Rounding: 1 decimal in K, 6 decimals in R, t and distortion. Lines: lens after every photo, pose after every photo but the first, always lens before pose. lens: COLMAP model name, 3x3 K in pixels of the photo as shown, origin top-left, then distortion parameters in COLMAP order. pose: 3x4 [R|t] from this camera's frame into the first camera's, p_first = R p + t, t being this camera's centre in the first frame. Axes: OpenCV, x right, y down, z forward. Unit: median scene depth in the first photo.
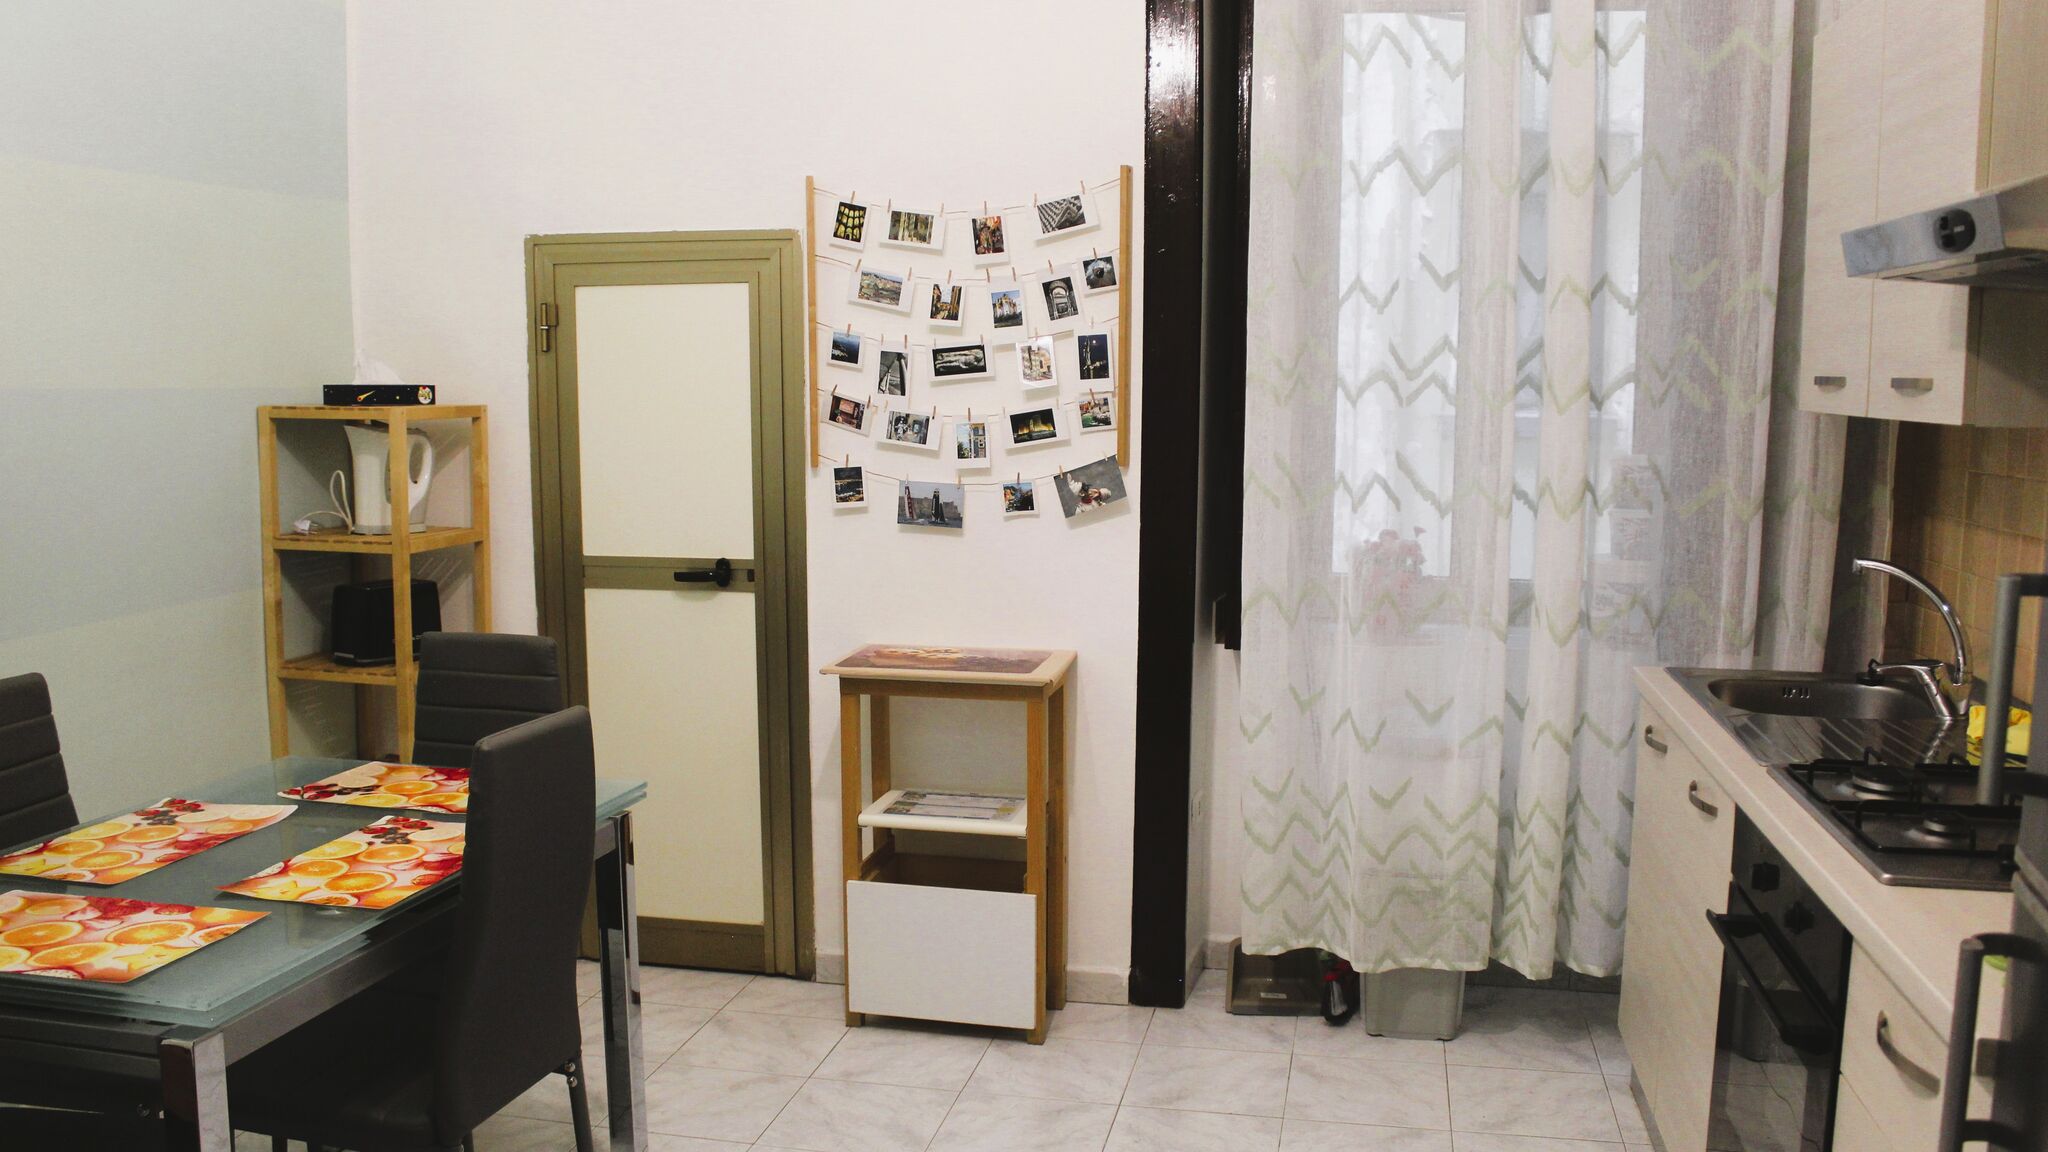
lens RADIAL K [[1710.8, 0, 1029.2], [0, 1710.8, 567.4], [0, 0, 1]] dist [-0.163489, 0.149705]
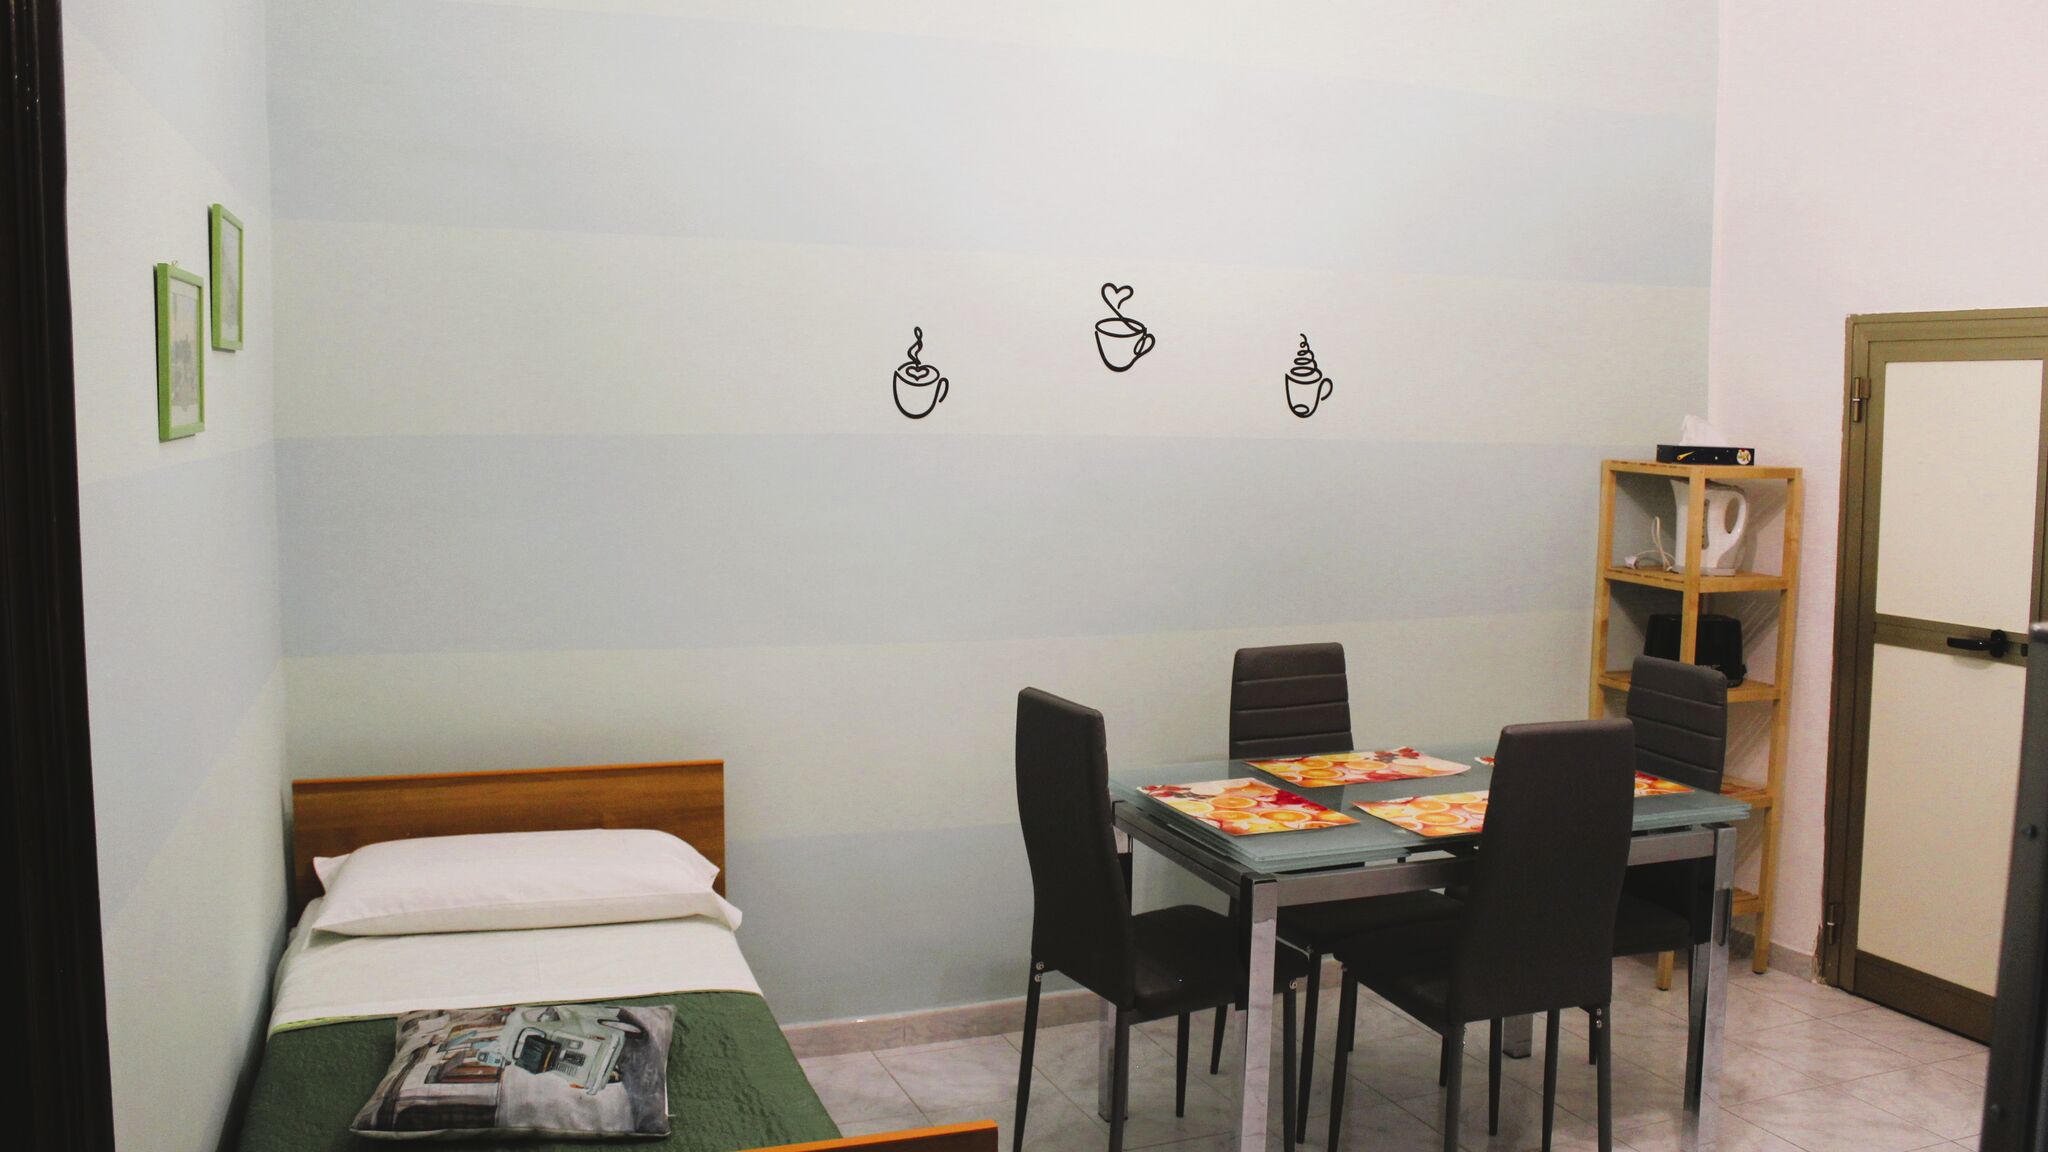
lens RADIAL K [[1710.8, 0, 1029.2], [0, 1710.8, 567.4], [0, 0, 1]] dist [-0.163489, 0.149705]
pose [[0.562922, 0.085574, -0.822068, 0.306165], [-0.104559, 0.994008, 0.031874, -0.013342], [0.819870, 0.068012, 0.568496, -0.039368]]
